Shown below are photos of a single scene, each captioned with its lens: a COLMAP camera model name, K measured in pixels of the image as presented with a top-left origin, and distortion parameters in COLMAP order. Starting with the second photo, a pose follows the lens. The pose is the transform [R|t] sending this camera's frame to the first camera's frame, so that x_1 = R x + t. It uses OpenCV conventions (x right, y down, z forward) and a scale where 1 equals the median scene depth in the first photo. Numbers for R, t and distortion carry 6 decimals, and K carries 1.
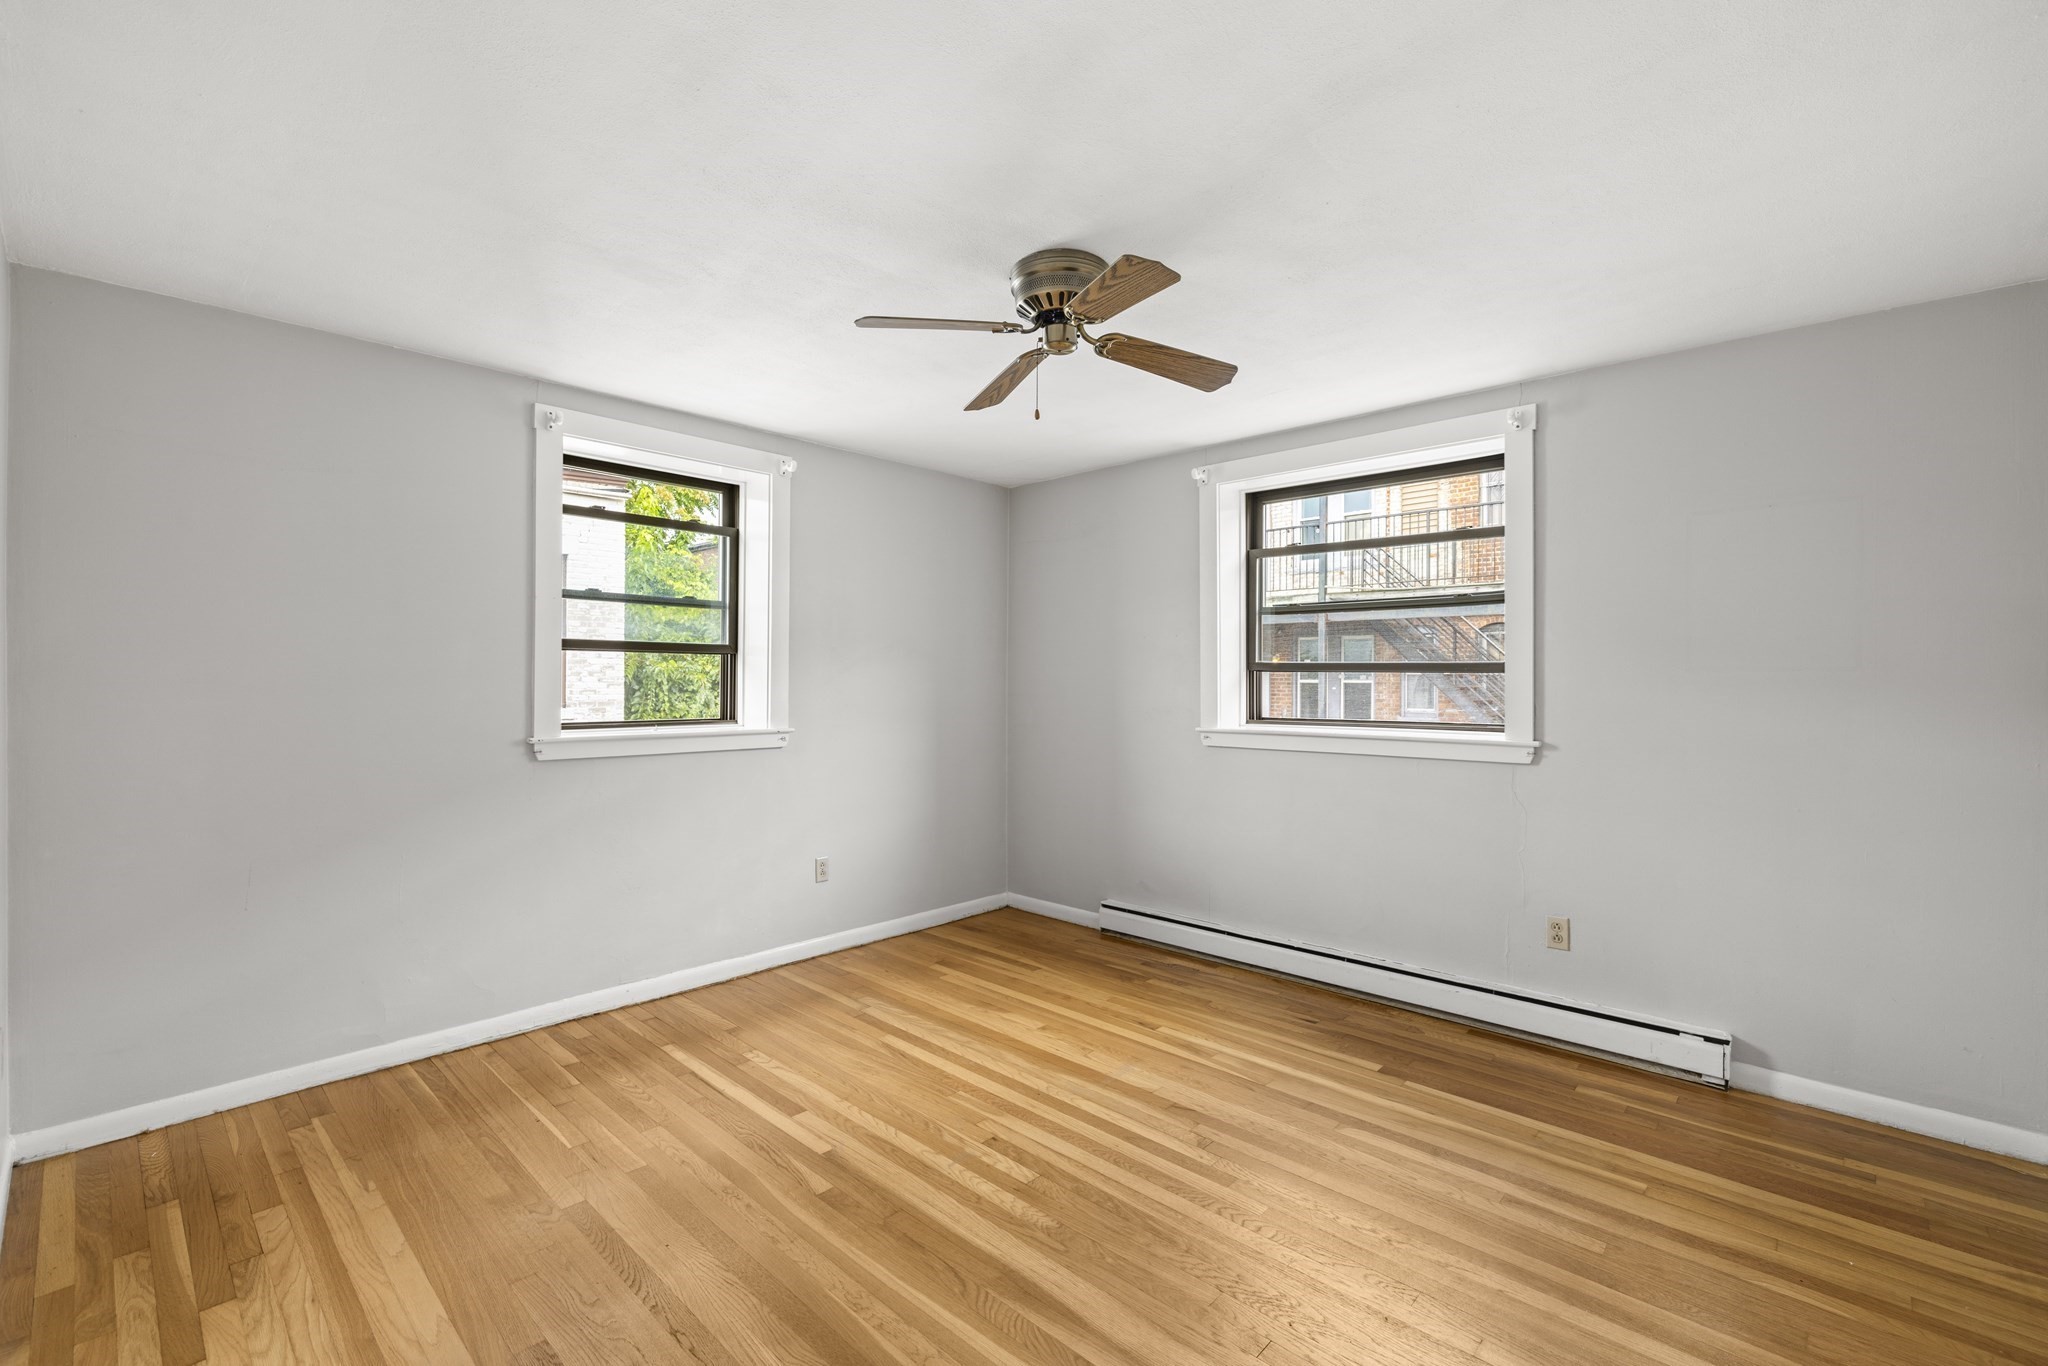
lens RADIAL K [[882.3, 0, 1014.5], [0, 882.3, 681.8], [0, 0, 1]] dist [-0.001300, 0.000148]
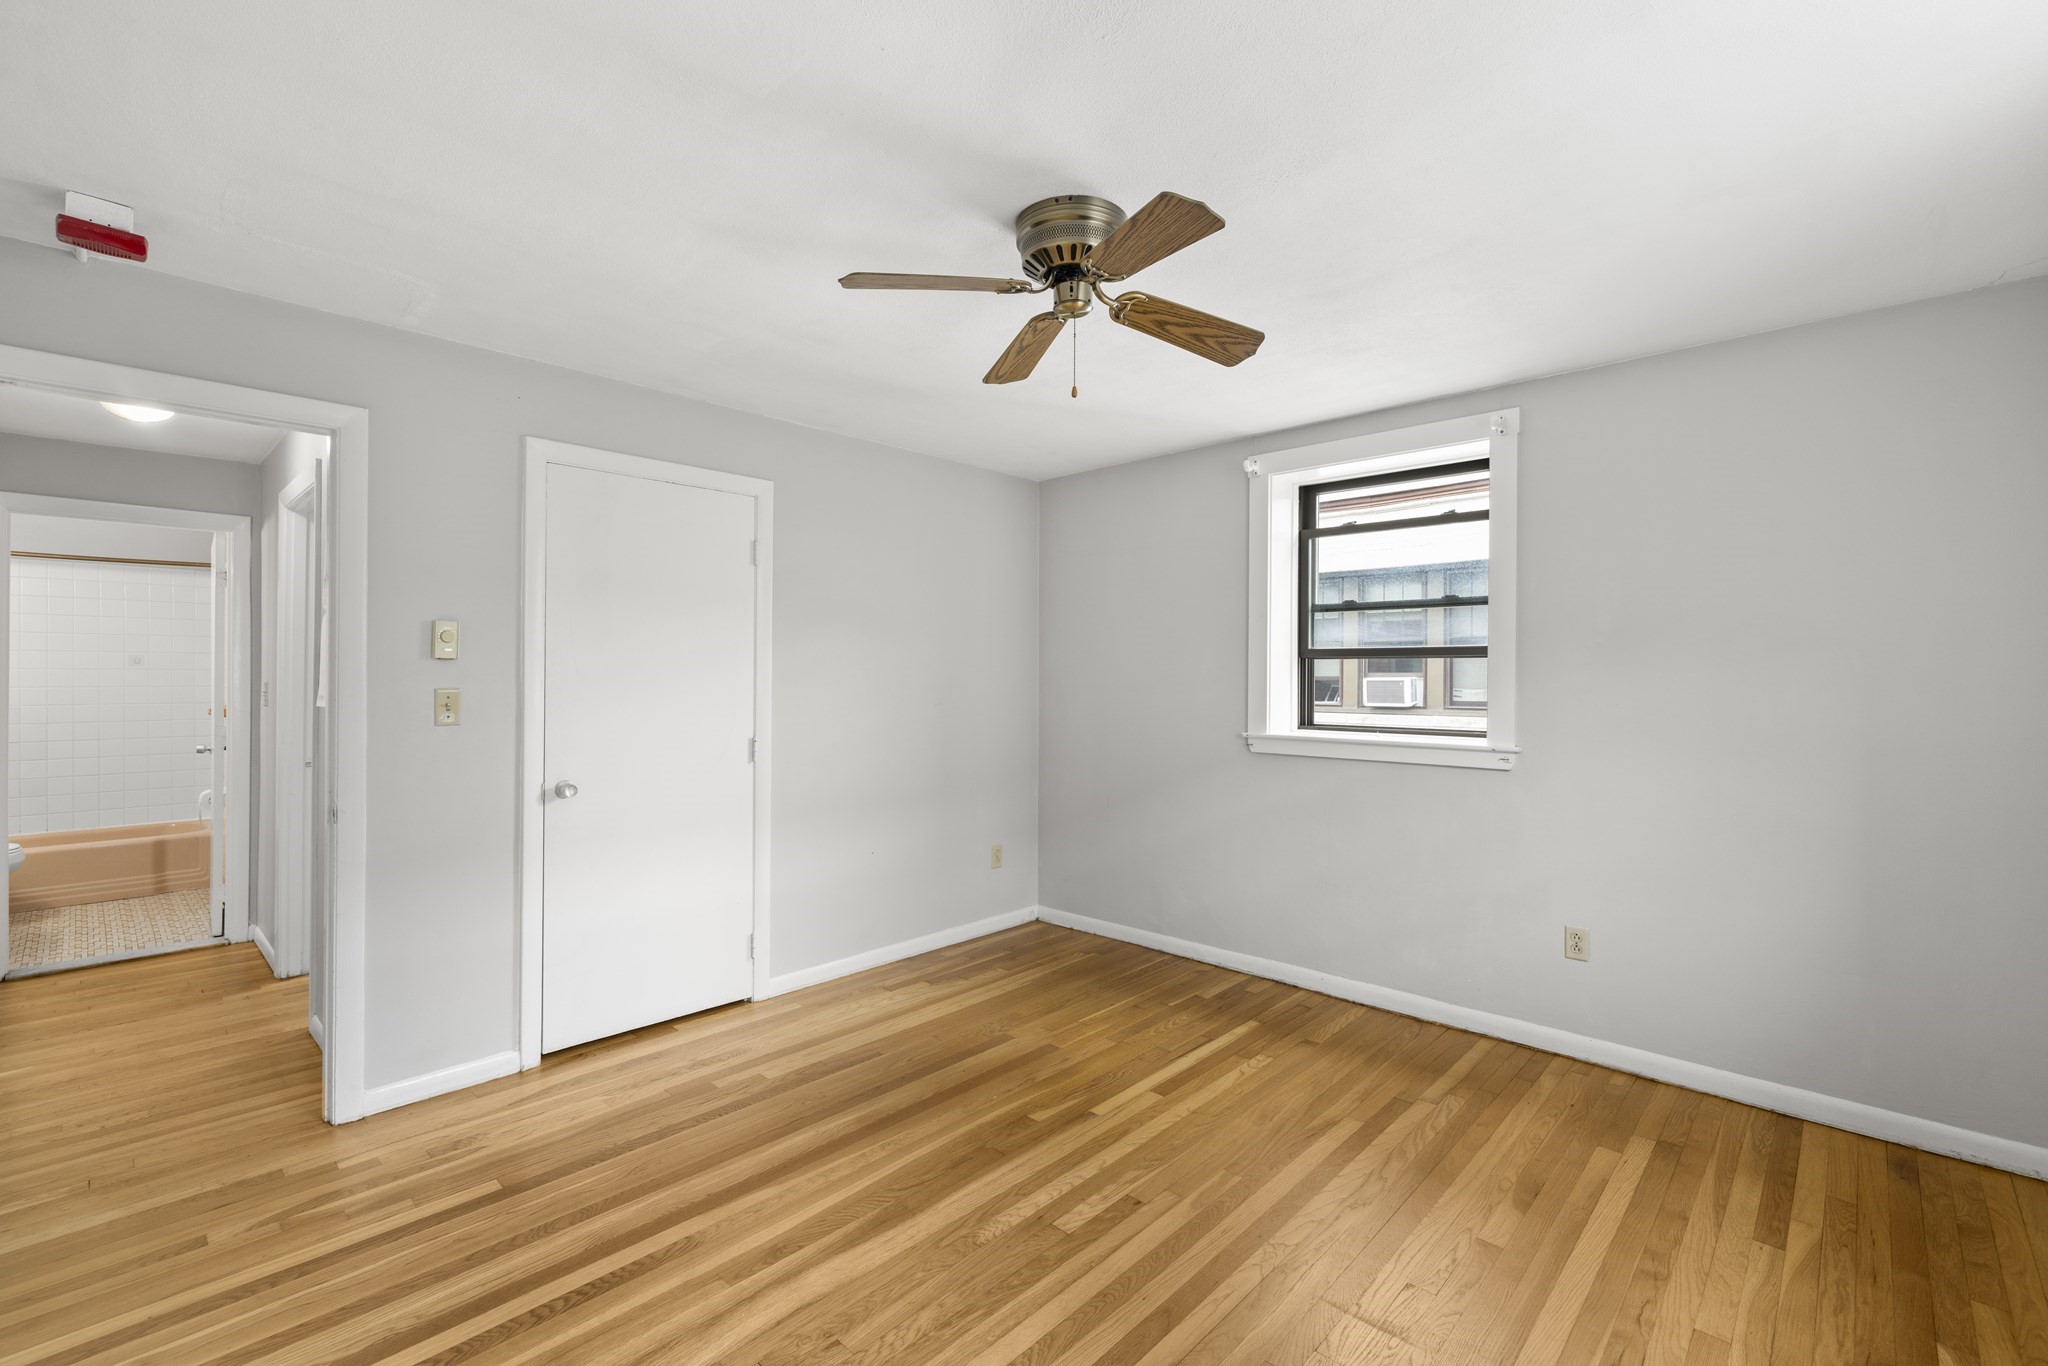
lens RADIAL K [[882.3, 0, 1014.5], [0, 882.3, 681.8], [0, 0, 1]] dist [-0.001300, 0.000148]
pose [[-0.003333, -0.002777, -0.999991, 0.696200], [-0.007134, 0.999971, -0.002753, -0.001355], [0.999969, 0.007125, -0.003353, 0.704626]]
